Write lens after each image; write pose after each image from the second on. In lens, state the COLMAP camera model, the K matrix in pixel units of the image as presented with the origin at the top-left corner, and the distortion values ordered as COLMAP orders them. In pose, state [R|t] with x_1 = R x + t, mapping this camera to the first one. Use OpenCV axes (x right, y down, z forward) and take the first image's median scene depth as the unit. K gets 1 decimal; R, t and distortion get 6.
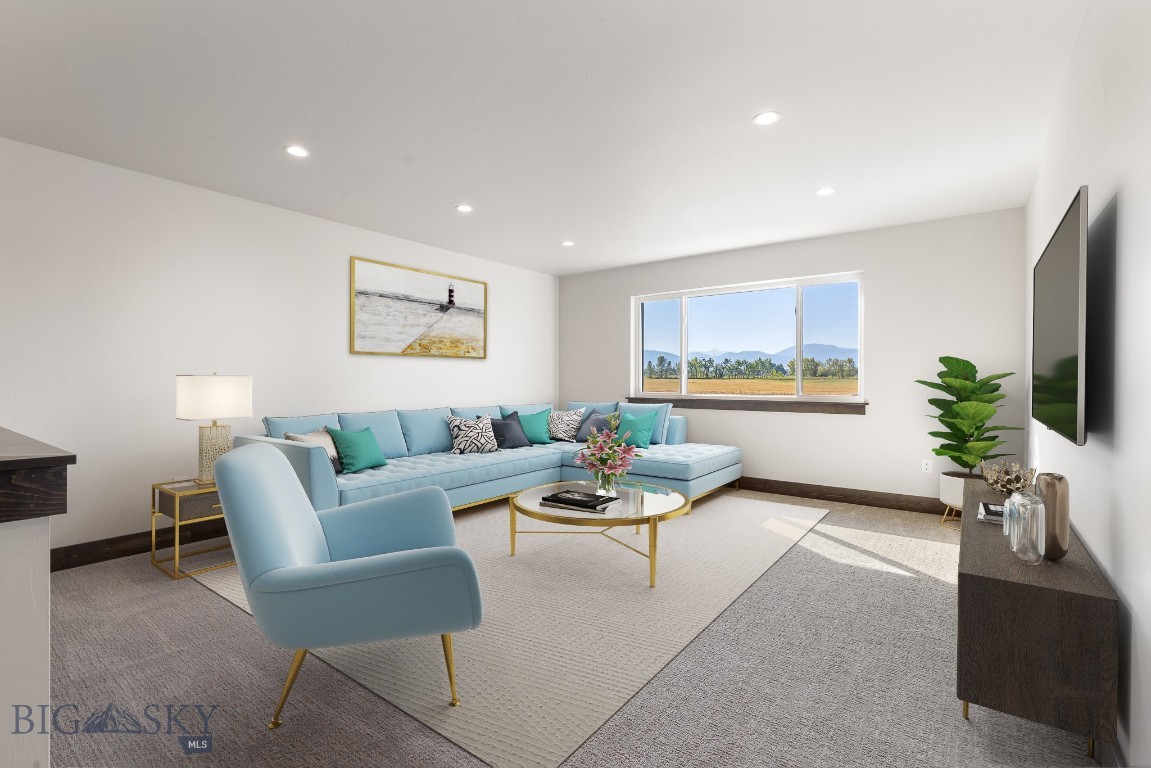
lens RADIAL K [[529.0, 0, 578.3], [0, 529.0, 385.1], [0, 0, 1]] dist [0.002605, 0.000916]
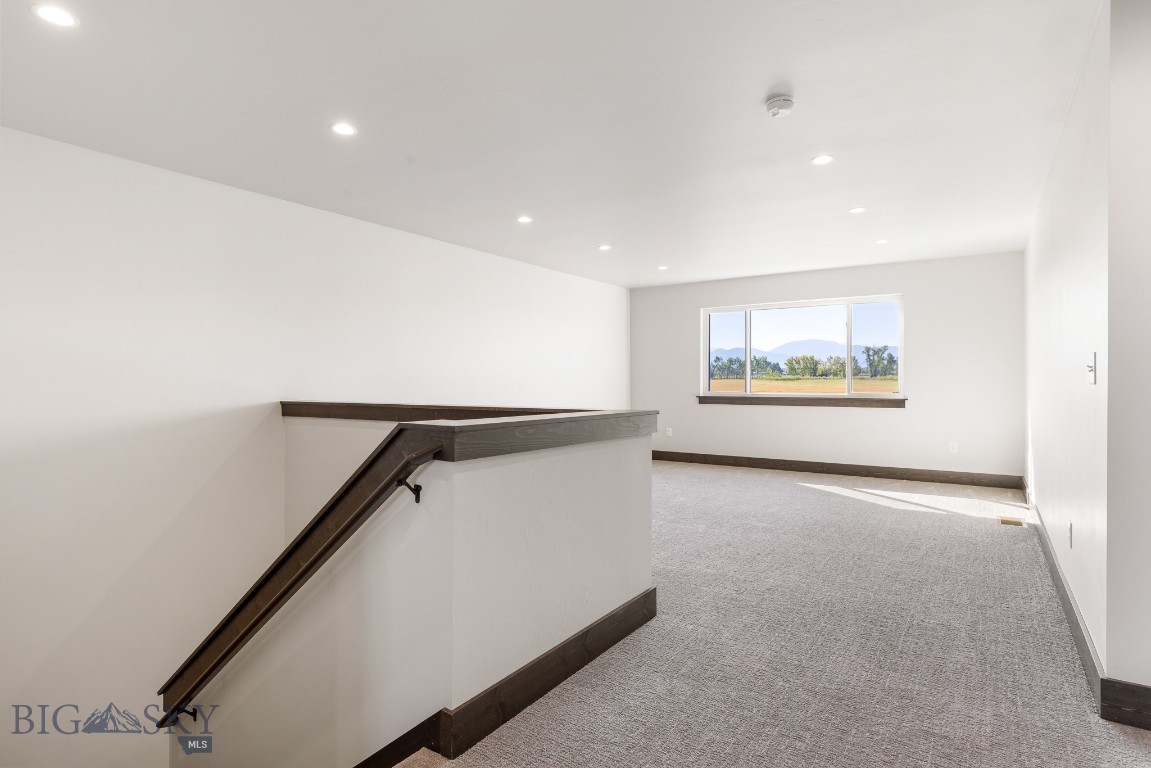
lens RADIAL K [[605.4, 0, 581.6], [0, 605.4, 384.8], [0, 0, 1]] dist [0.005266, 0.000014]
pose [[0.998519, -0.002170, 0.054353, -0.222935], [0.002319, 0.999994, -0.002665, 0.001577], [-0.054347, 0.002787, 0.998518, -0.293394]]
